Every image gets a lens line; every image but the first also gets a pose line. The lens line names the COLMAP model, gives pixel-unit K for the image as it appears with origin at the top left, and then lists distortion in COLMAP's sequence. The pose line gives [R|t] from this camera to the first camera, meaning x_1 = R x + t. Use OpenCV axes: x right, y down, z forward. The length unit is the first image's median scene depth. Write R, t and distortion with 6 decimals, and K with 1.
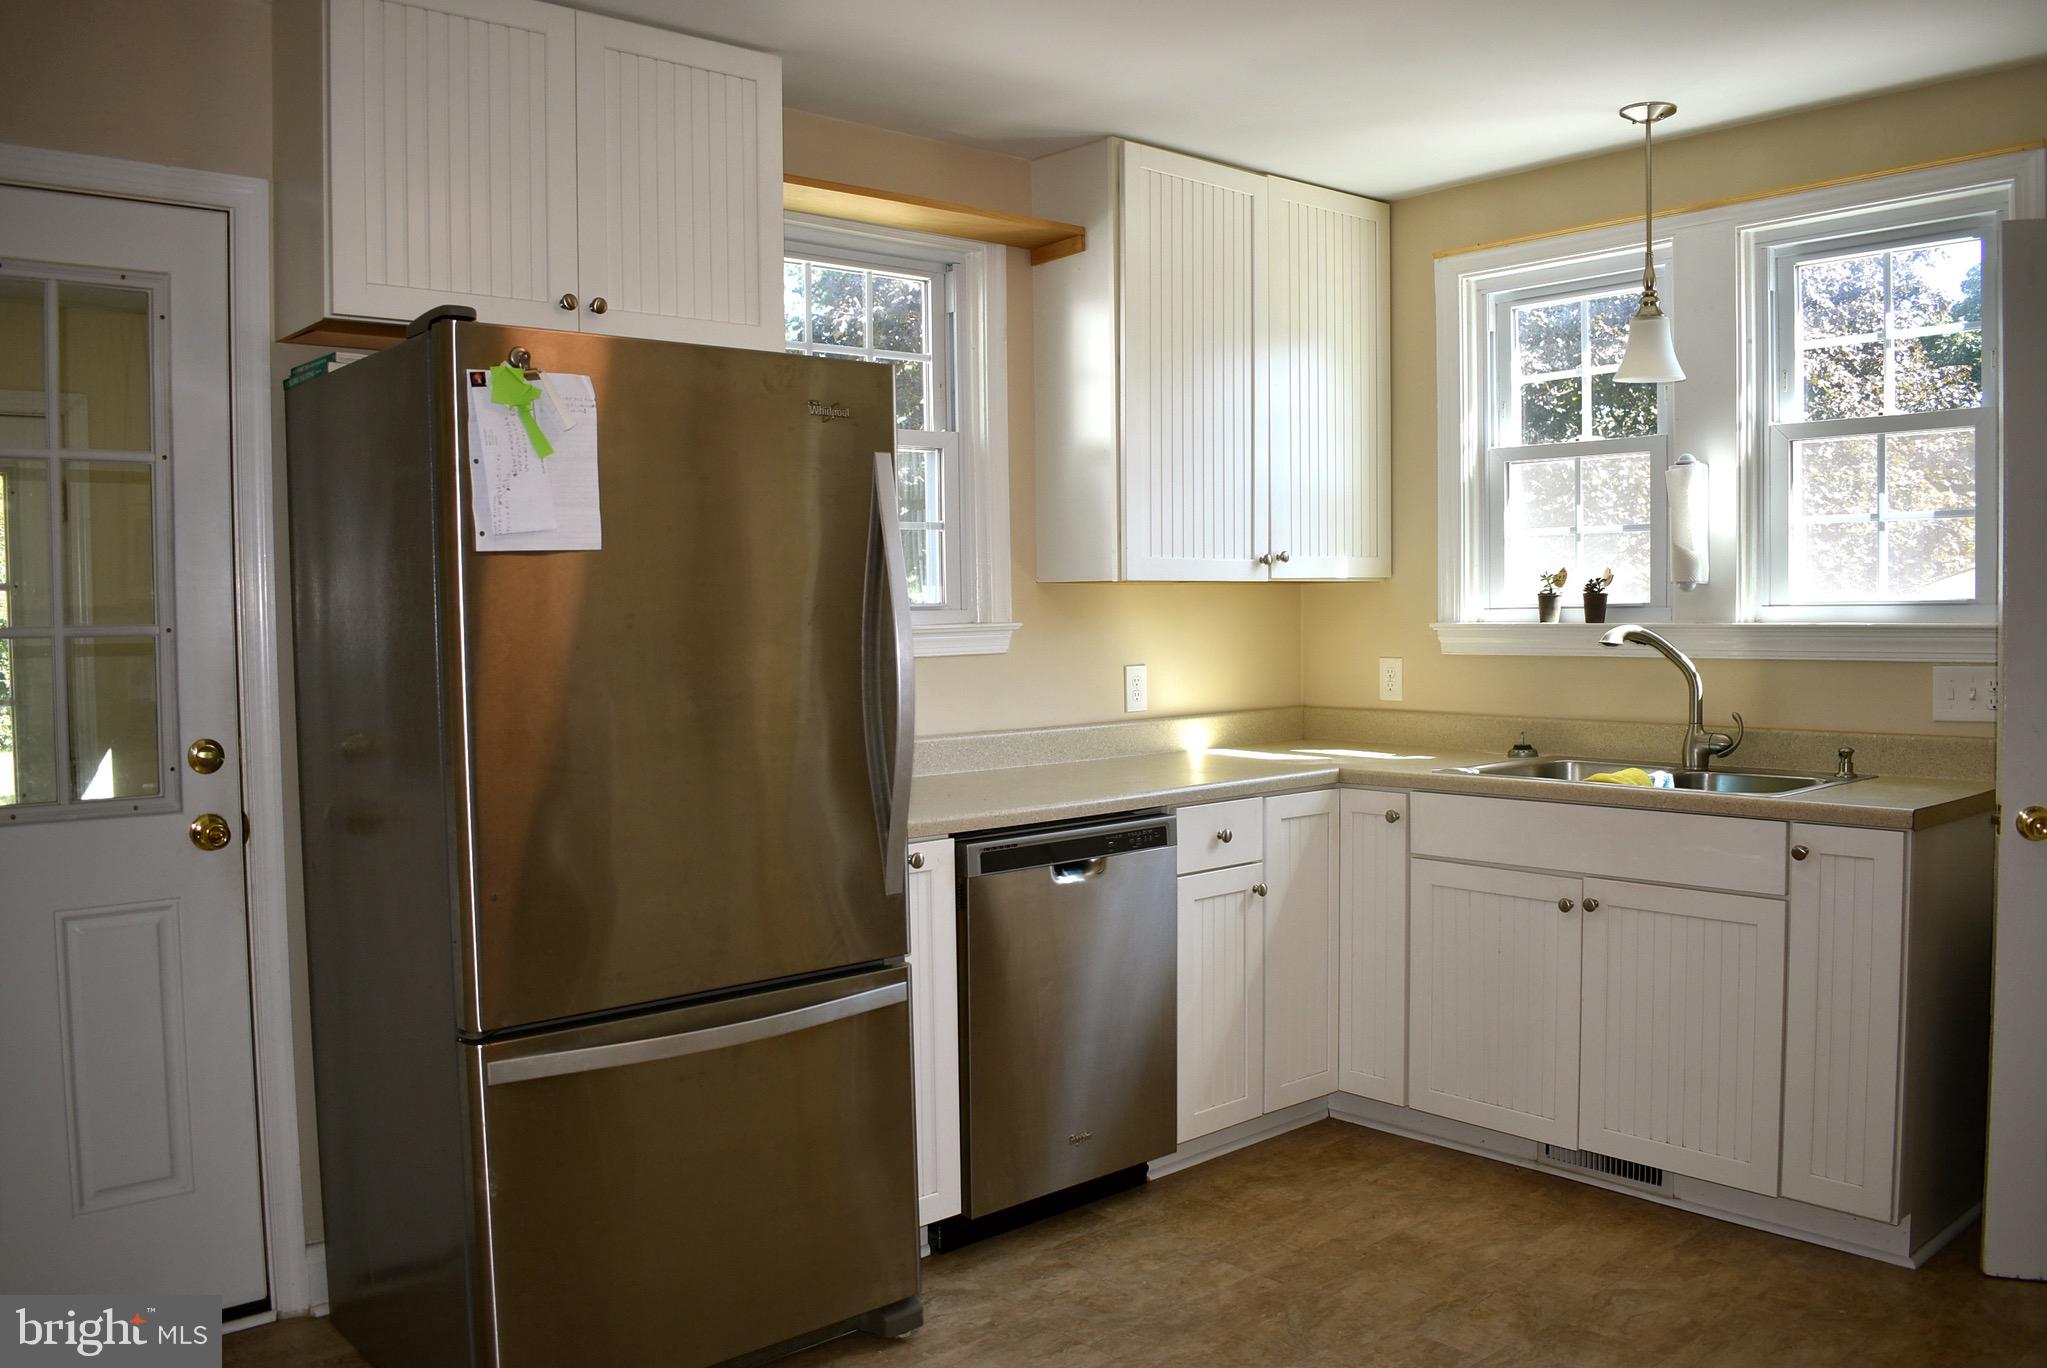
lens RADIAL K [[1648.1, 0, 1023.5], [0, 1648.1, 684.0], [0, 0, 1]] dist [-0.096210, 0.004374]
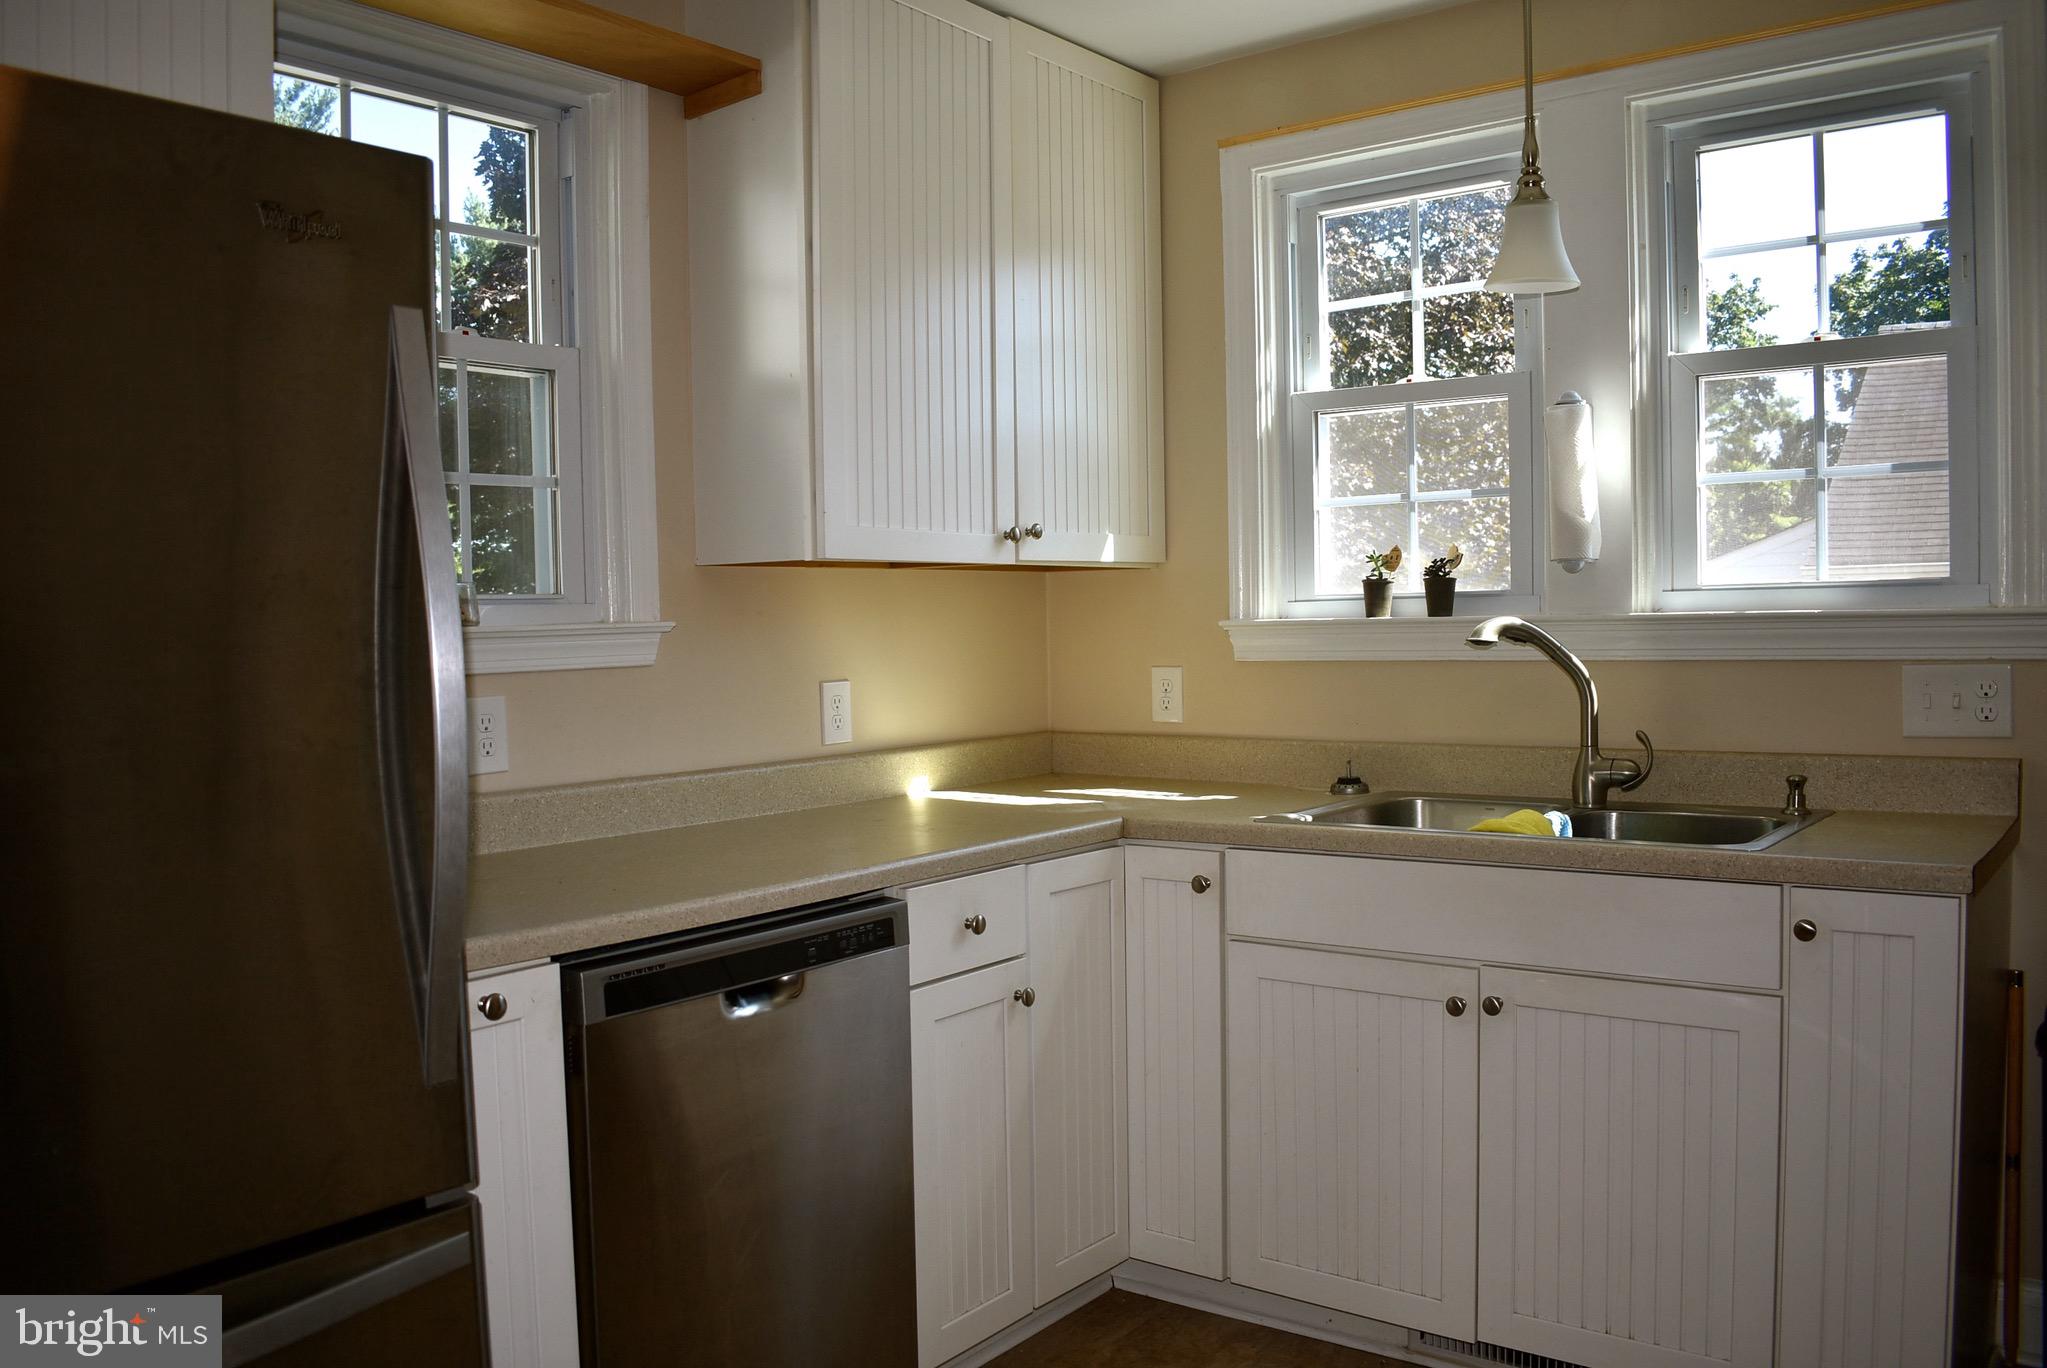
lens RADIAL K [[1648.1, 0, 1023.5], [0, 1648.1, 684.0], [0, 0, 1]] dist [-0.096210, 0.004374]
pose [[0.980966, -0.014303, 0.193650, 0.009312], [0.016646, 0.999807, -0.010472, -0.001048], [-0.193463, 0.013496, 0.981015, 0.298186]]
